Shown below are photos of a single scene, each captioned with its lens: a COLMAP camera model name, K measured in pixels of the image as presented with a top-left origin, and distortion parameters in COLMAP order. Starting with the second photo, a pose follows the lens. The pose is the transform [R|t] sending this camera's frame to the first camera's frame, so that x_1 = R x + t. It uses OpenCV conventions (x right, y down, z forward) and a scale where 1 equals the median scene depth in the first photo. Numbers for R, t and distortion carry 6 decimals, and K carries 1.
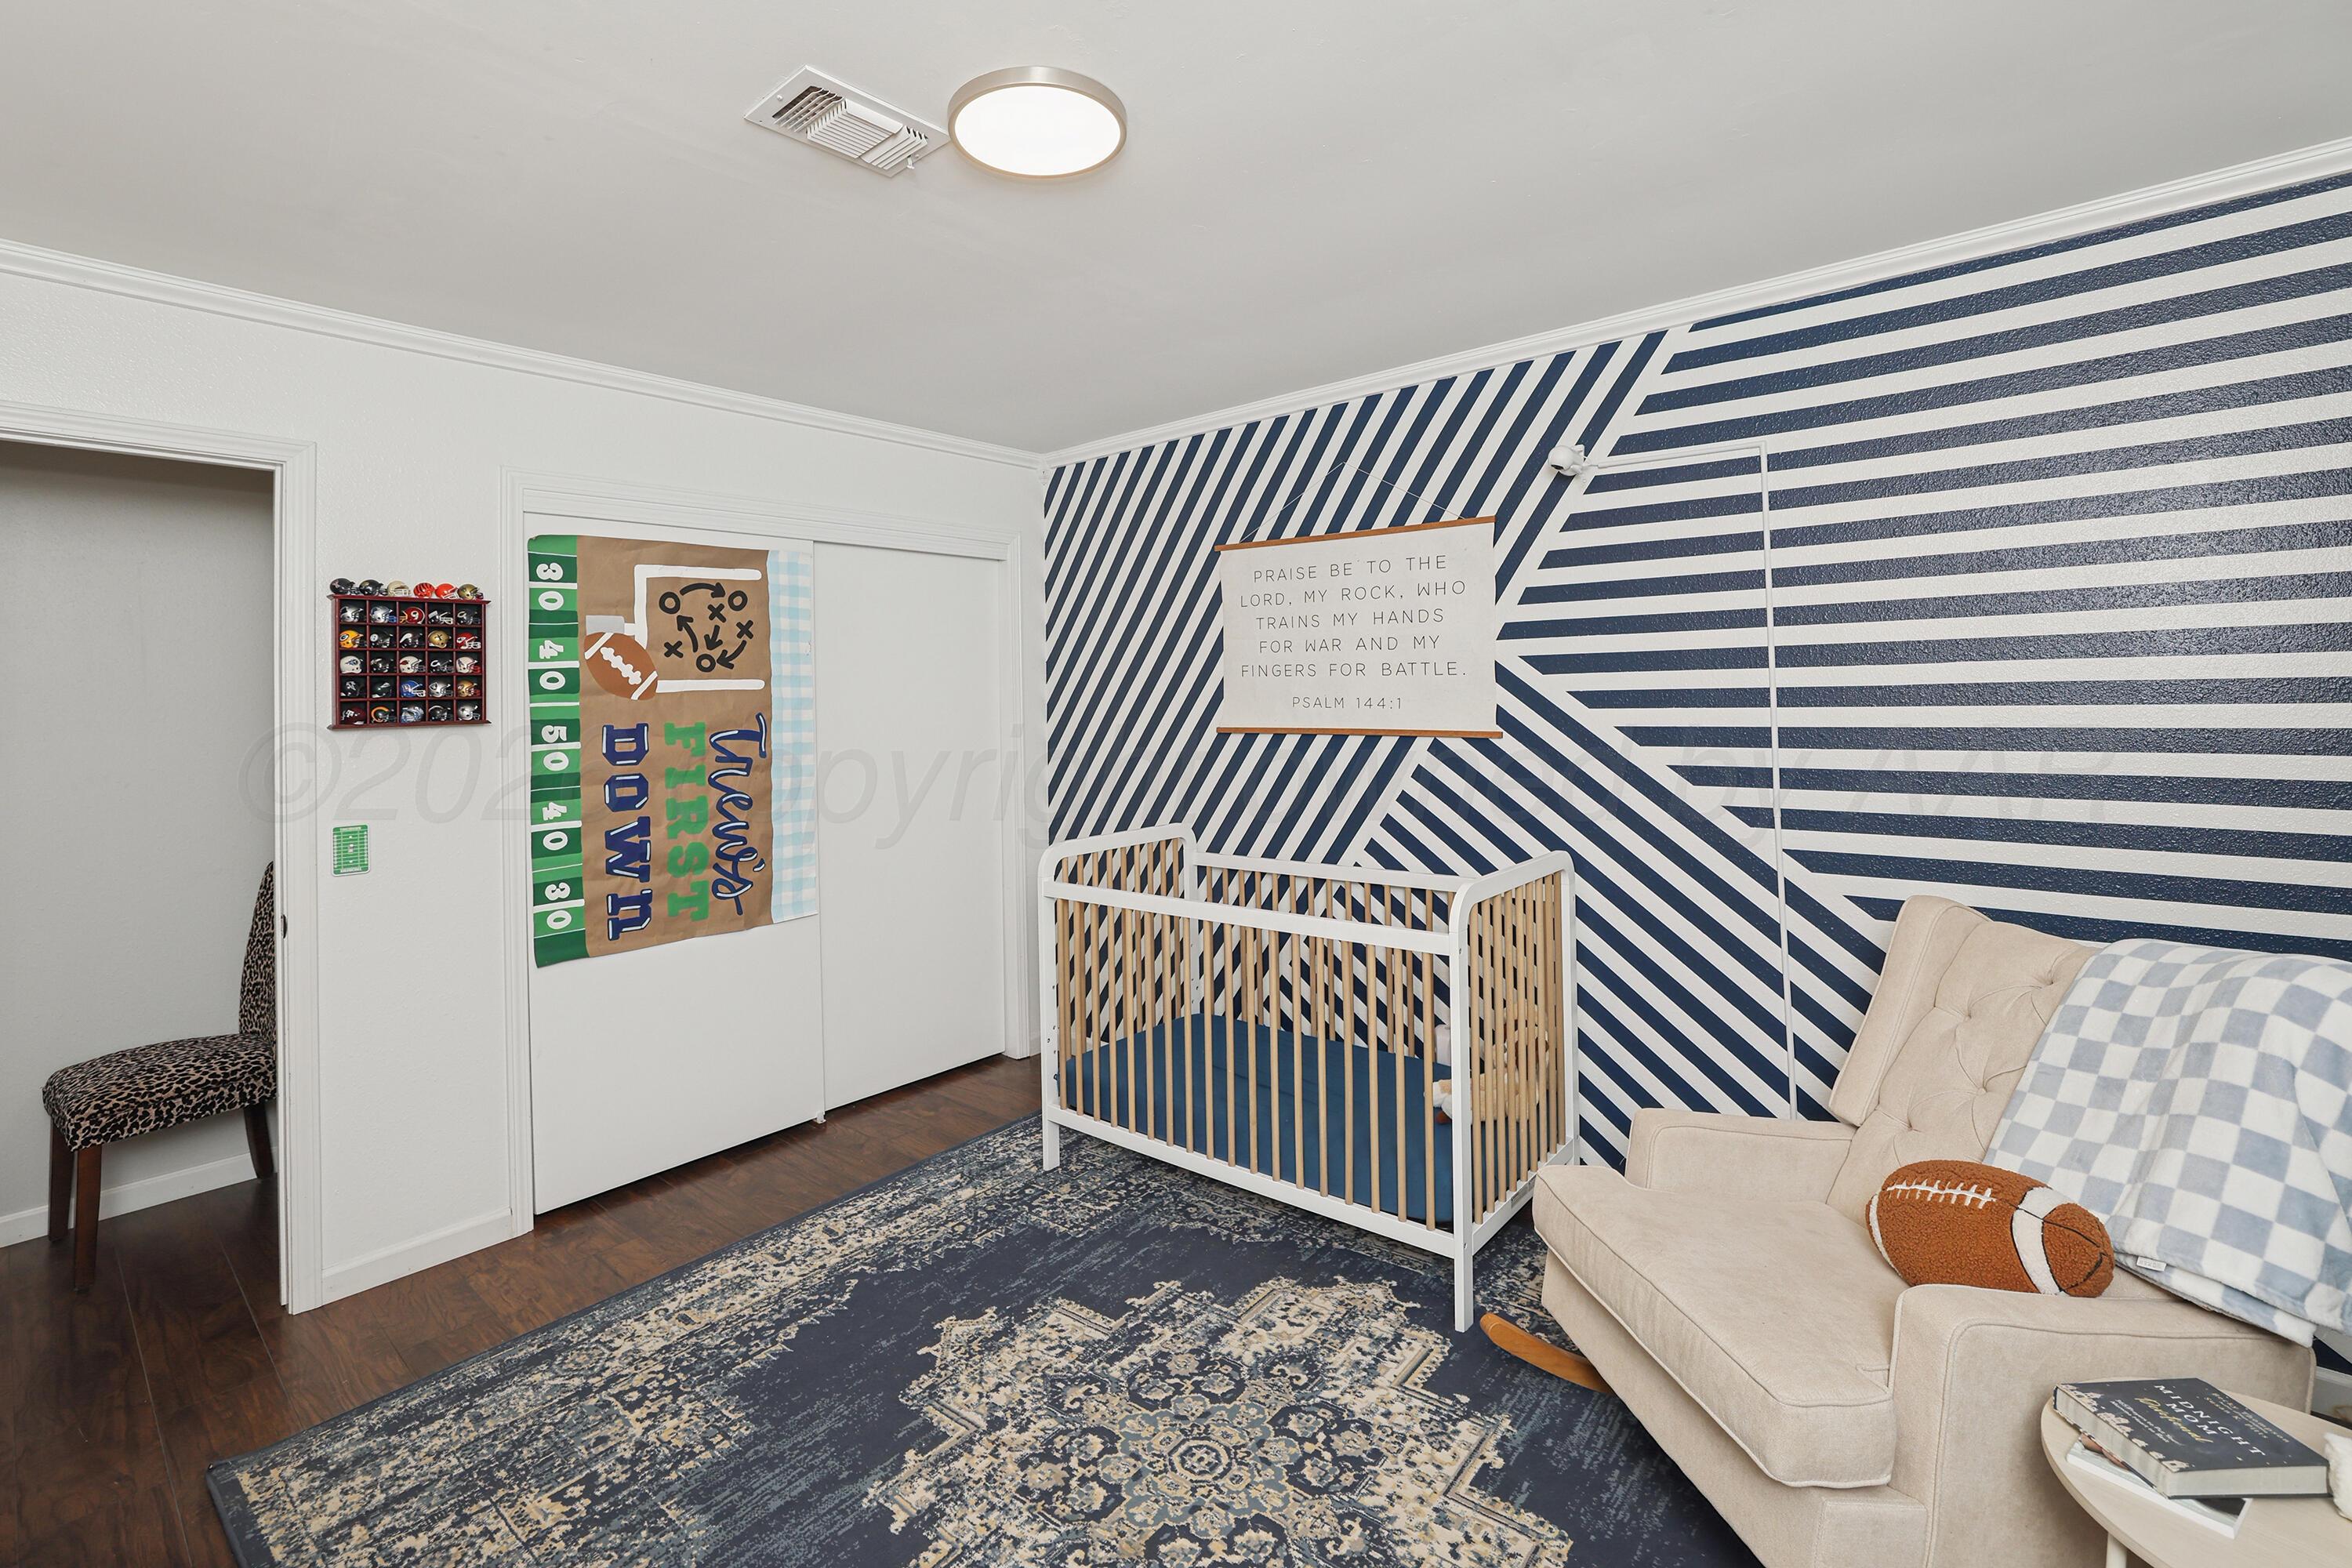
lens RADIAL K [[1026.6, 0, 1130.2], [0, 1026.6, 691.5], [0, 0, 1]] dist [-0.046250, 0.014954]
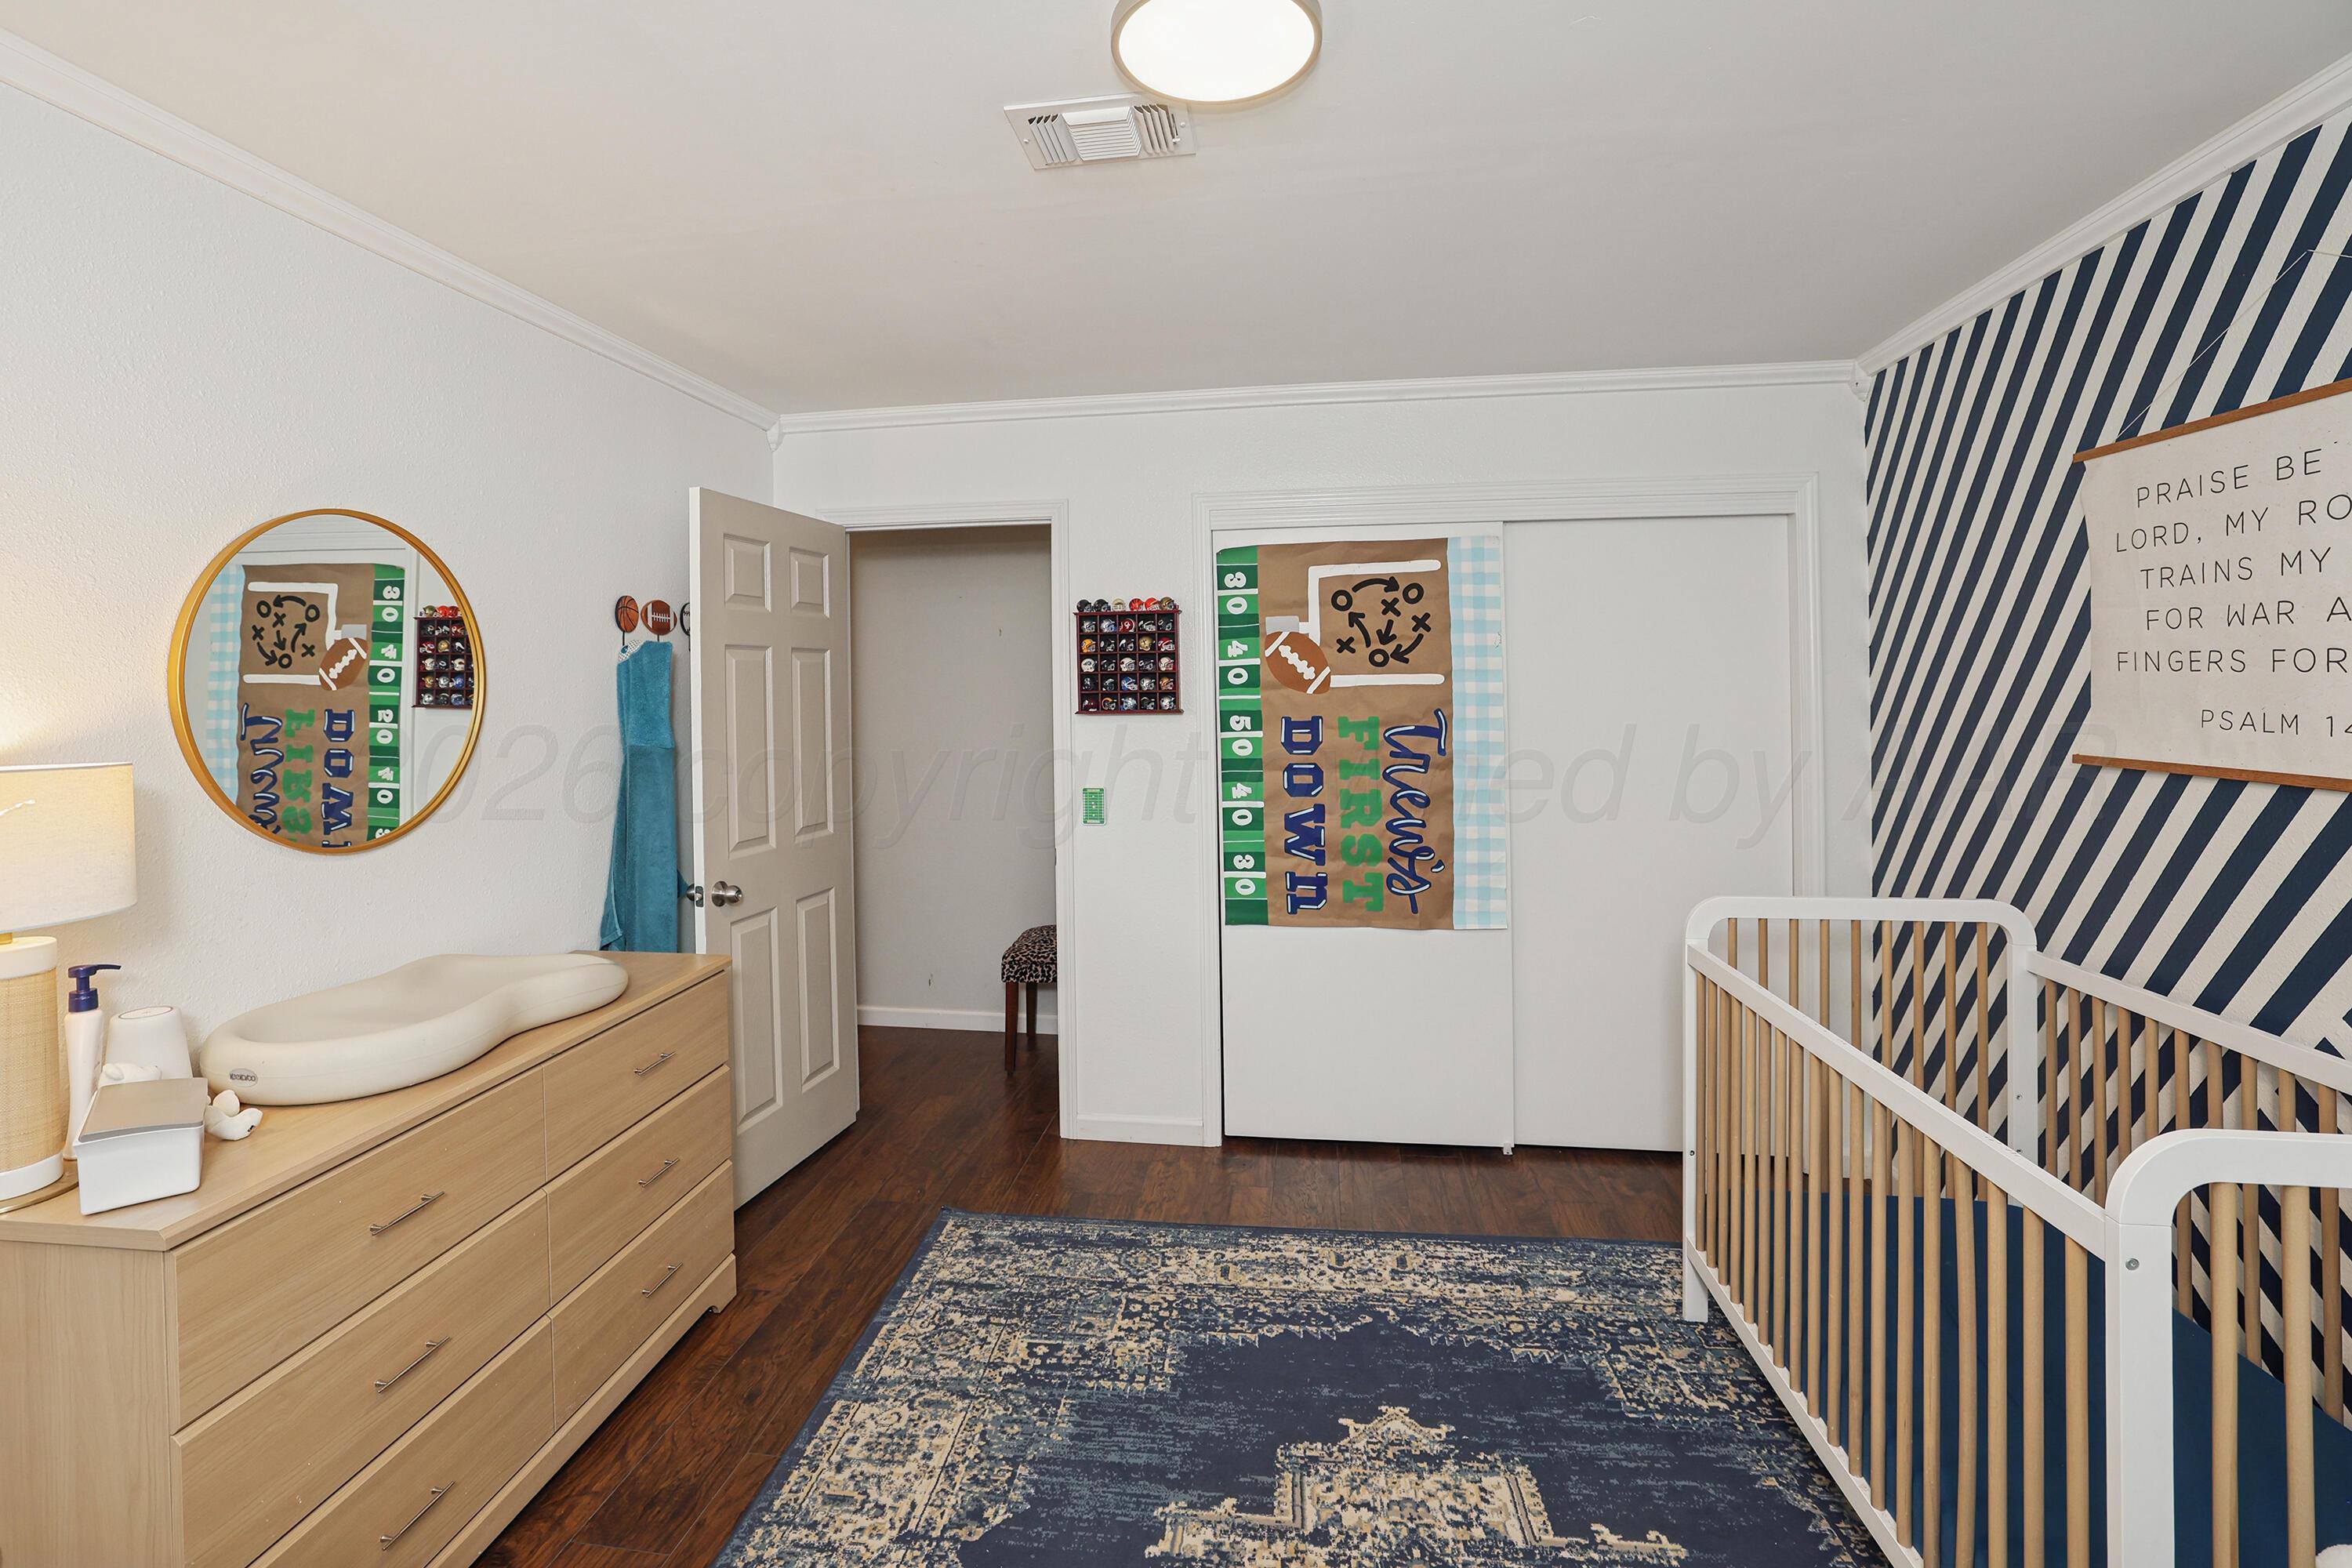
lens RADIAL K [[1026.6, 0, 1120.9], [0, 1026.6, 704.3], [0, 0, 1]] dist [-0.046250, 0.014954]
pose [[0.558049, 0.027182, -0.829363, 0.312848], [0.000230, 0.999458, 0.032912, -0.017472], [0.829808, -0.018558, 0.557740, 0.253243]]
